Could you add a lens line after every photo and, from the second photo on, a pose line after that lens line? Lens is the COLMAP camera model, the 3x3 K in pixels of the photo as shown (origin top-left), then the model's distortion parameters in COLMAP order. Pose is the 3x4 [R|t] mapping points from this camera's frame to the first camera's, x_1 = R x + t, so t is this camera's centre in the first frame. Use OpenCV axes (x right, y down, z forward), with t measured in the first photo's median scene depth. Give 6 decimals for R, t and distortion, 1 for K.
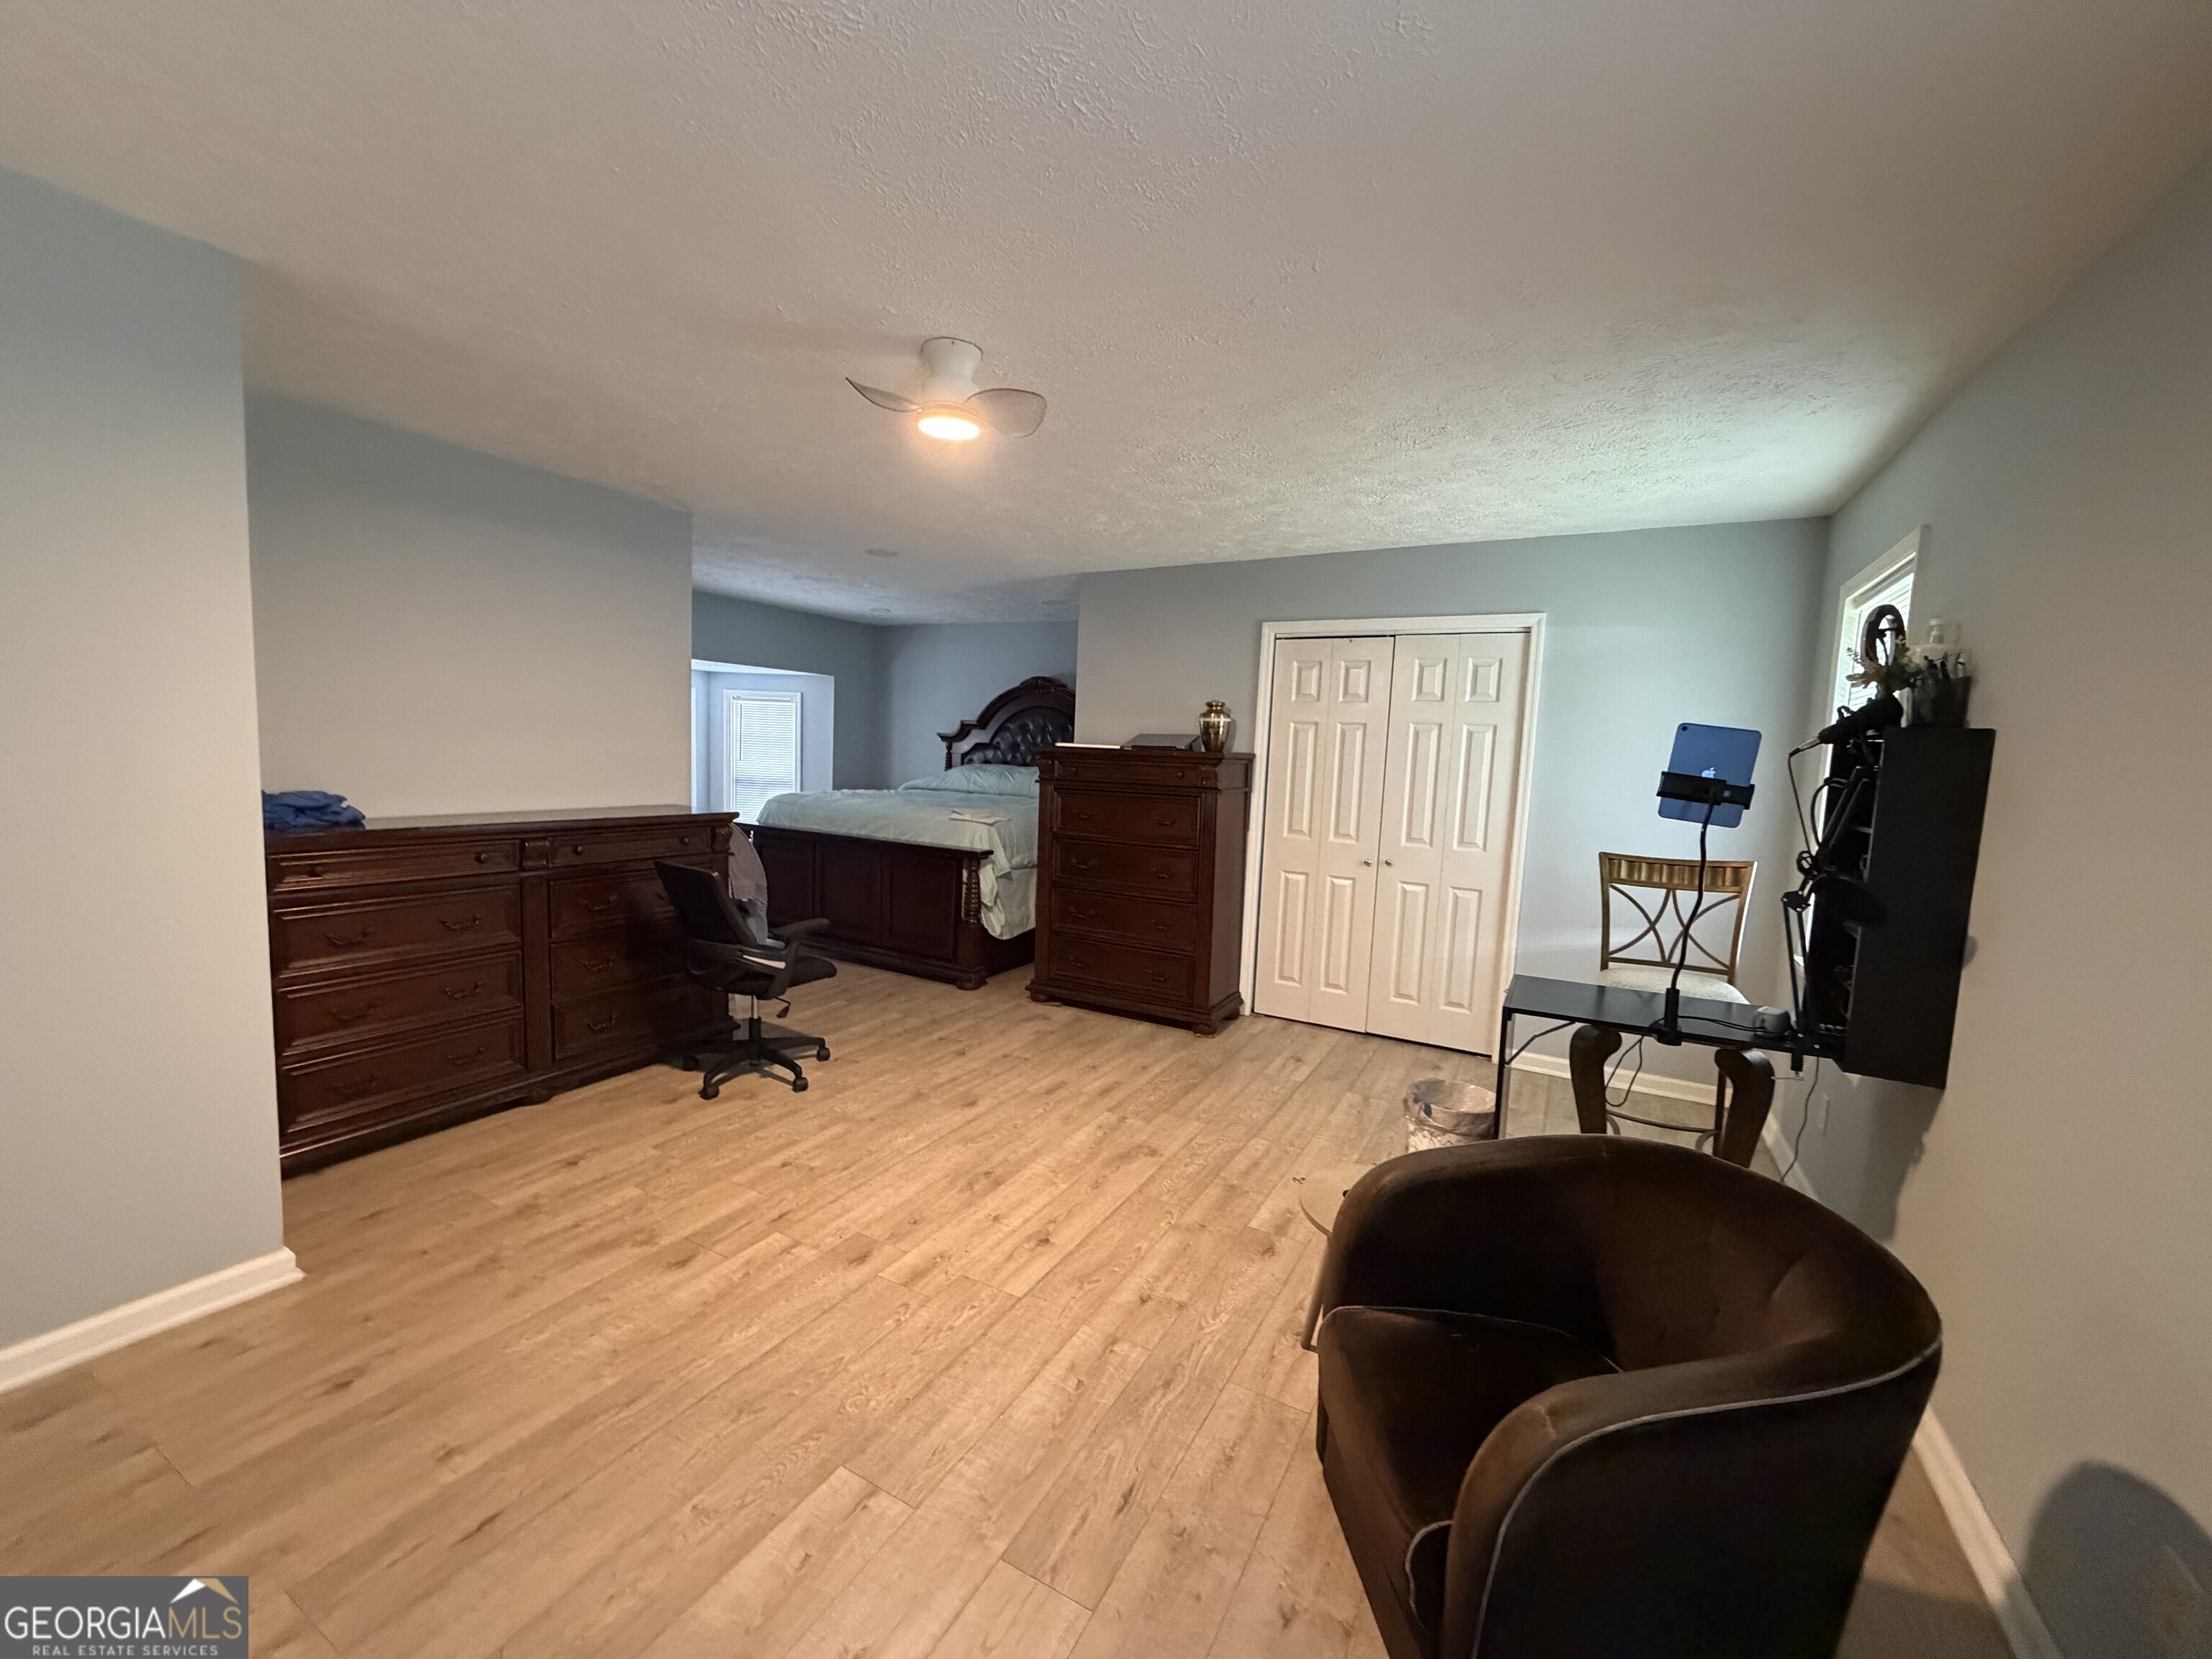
lens RADIAL K [[887.6, 0, 1100.2], [0, 887.6, 828.2], [0, 0, 1]] dist [0.010114, -0.000333]
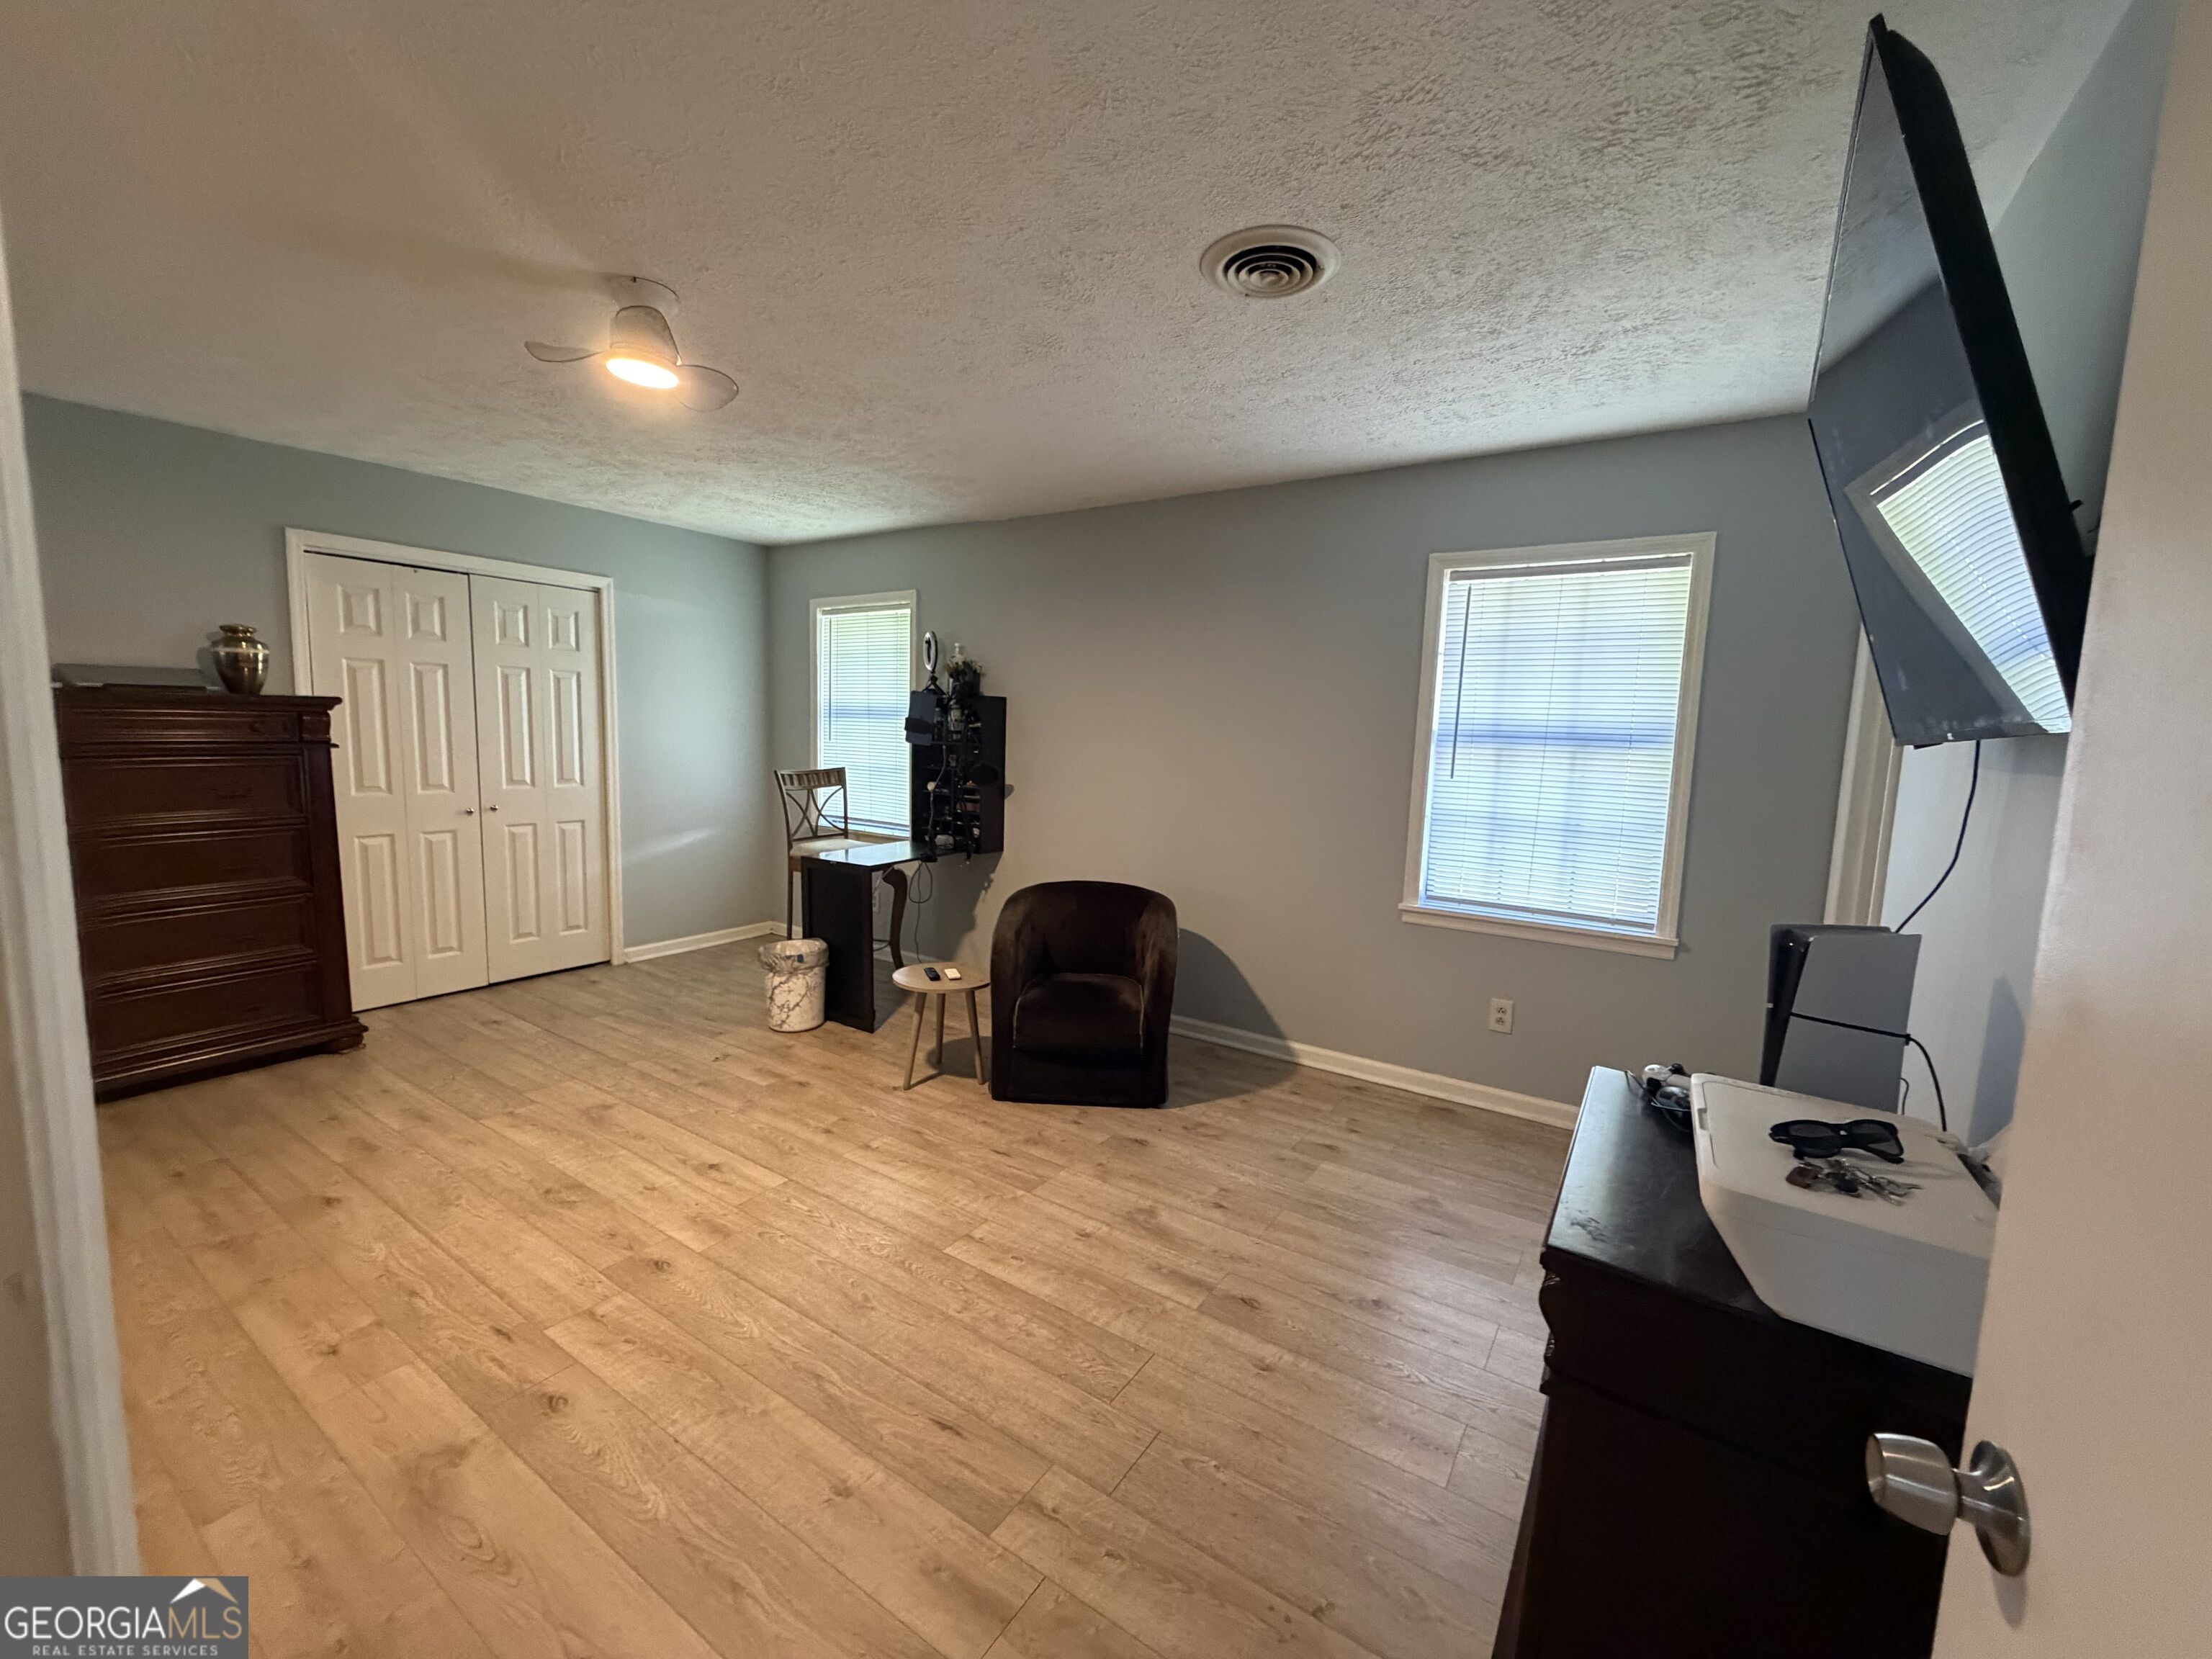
lens RADIAL K [[887.6, 0, 1092.4], [0, 887.6, 831.7], [0, 0, 1]] dist [0.010114, -0.000333]
pose [[0.089130, -0.152900, 0.984214, -1.169962], [0.064350, 0.986966, 0.147500, -0.076573], [-0.993939, 0.050188, 0.097808, 0.475910]]
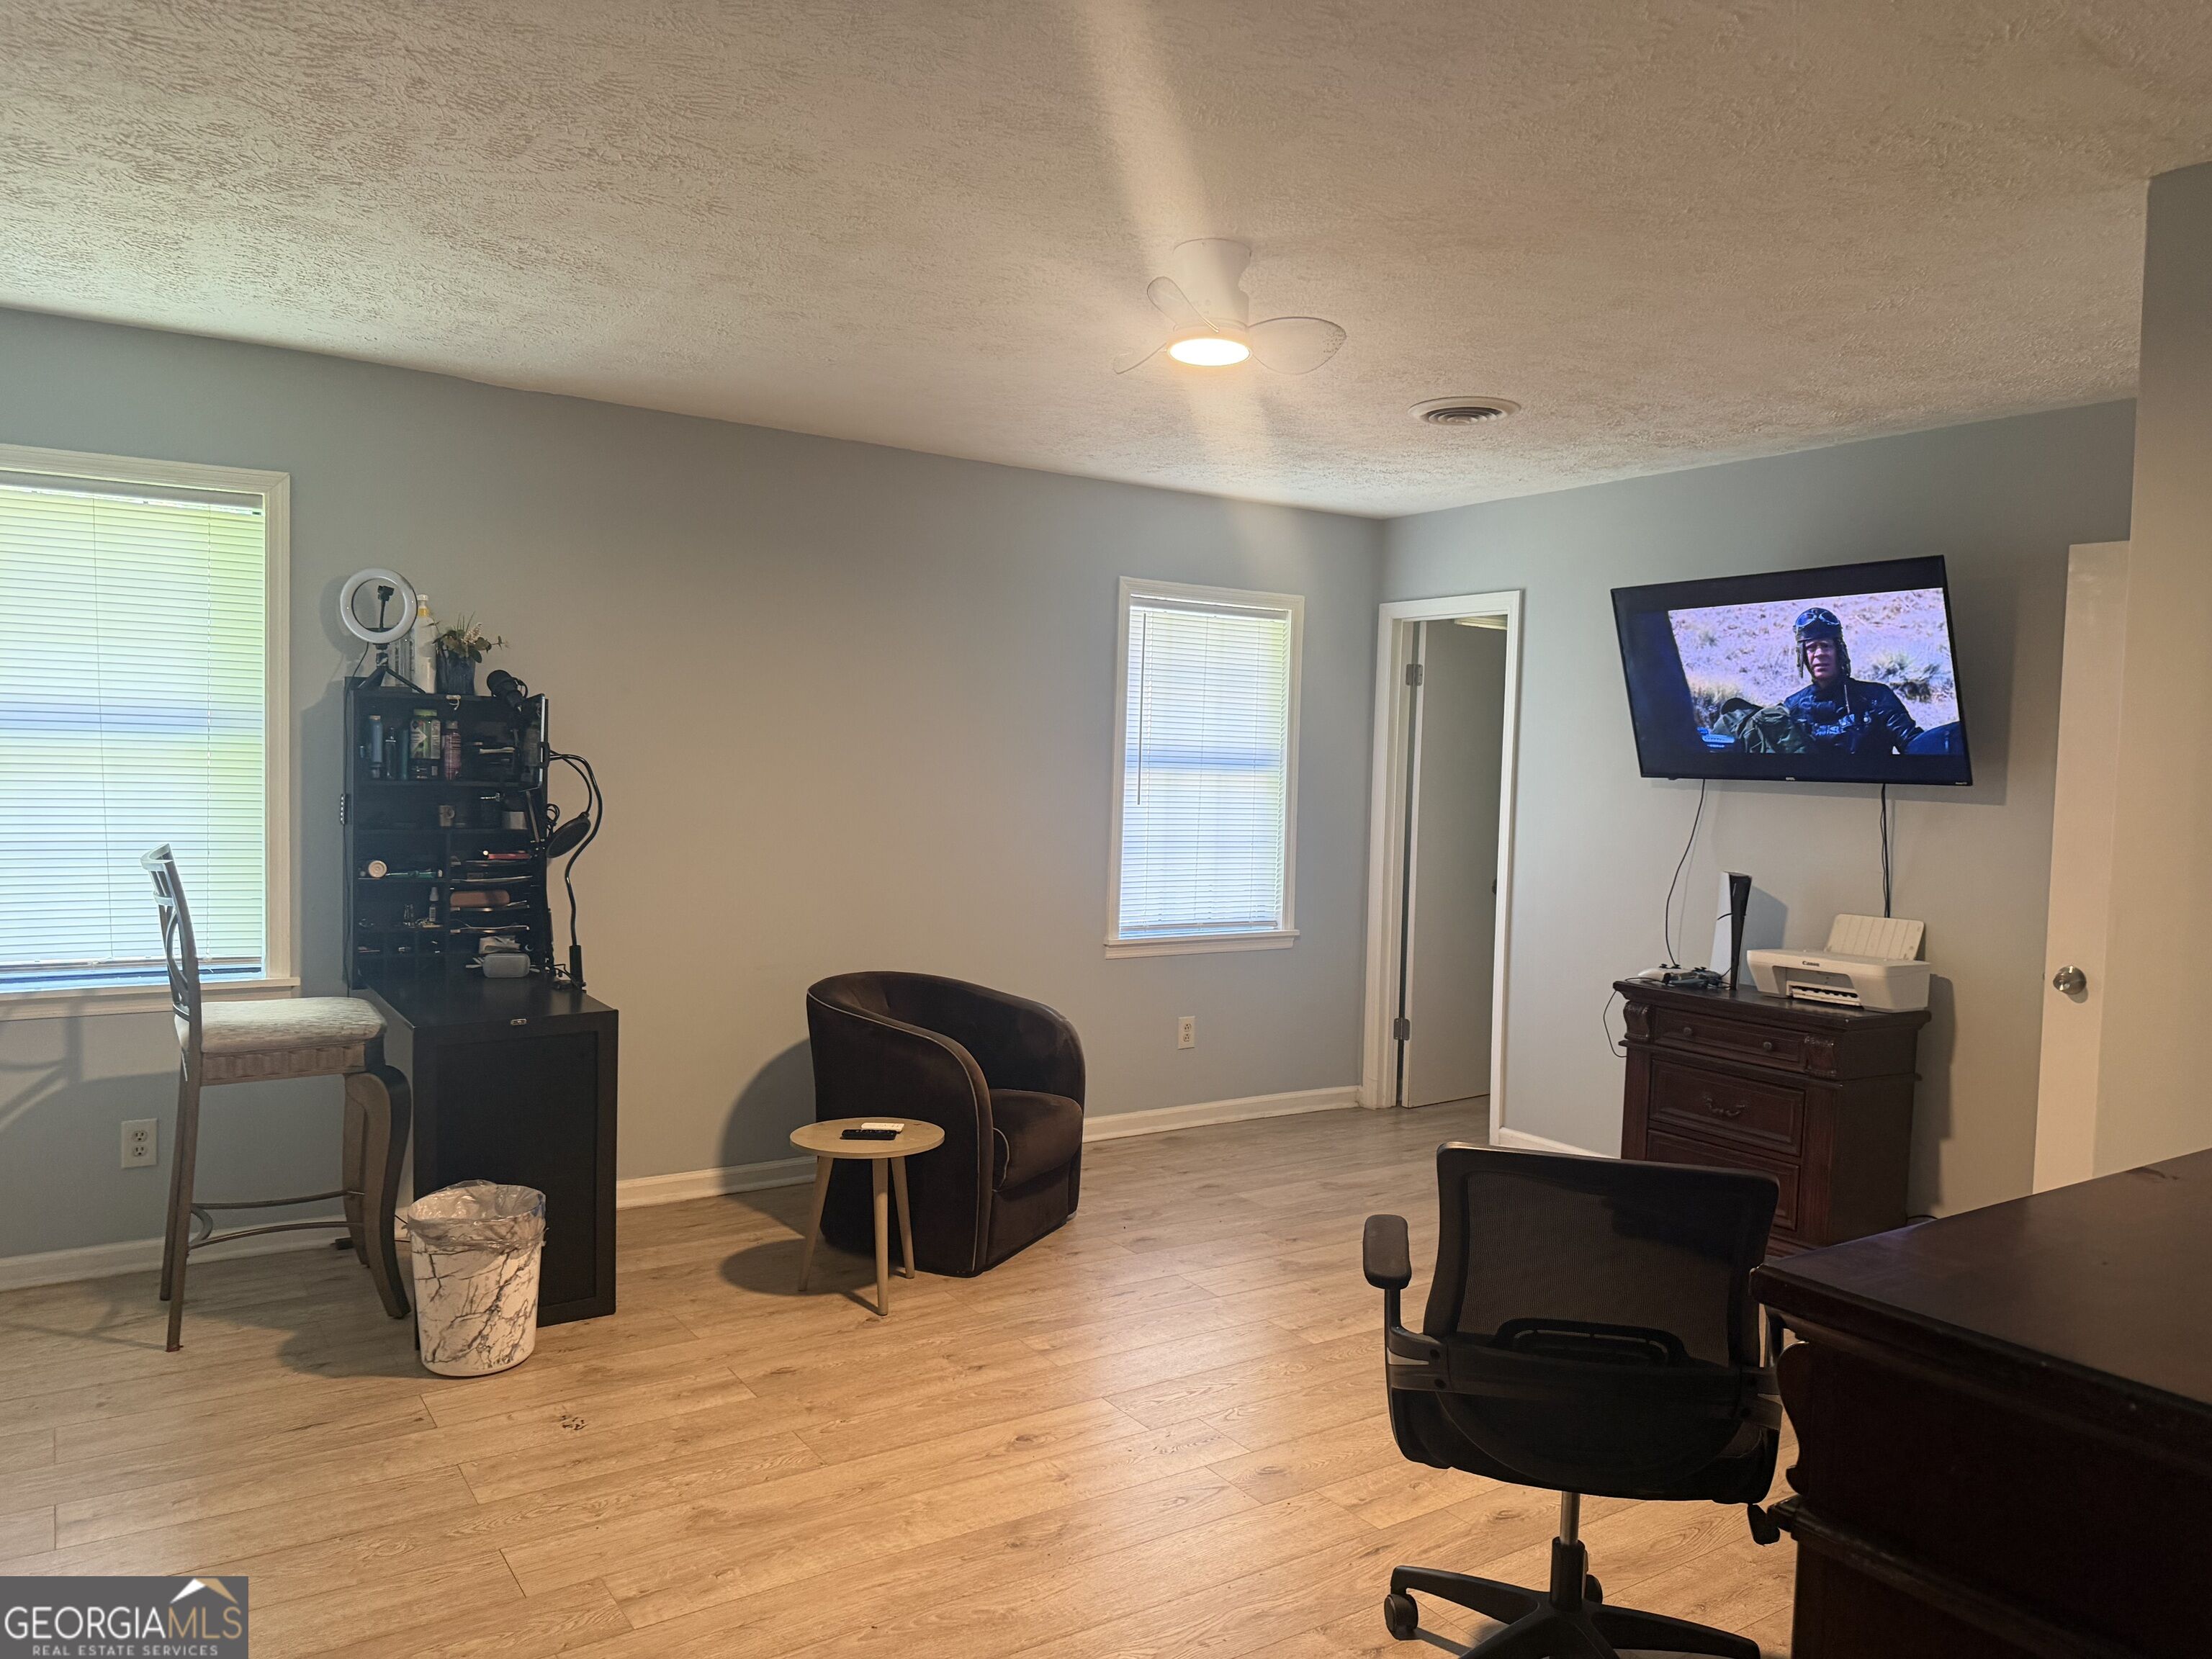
lens RADIAL K [[1561.8, 0, 1105.8], [0, 1561.8, 821.9], [0, 0, 1]] dist [0.038346, -0.023459]
pose [[-0.886217, -0.089050, 0.454631, -0.753494], [-0.023973, 0.988852, 0.146958, -0.254695], [-0.462649, 0.119338, -0.878473, 2.323992]]
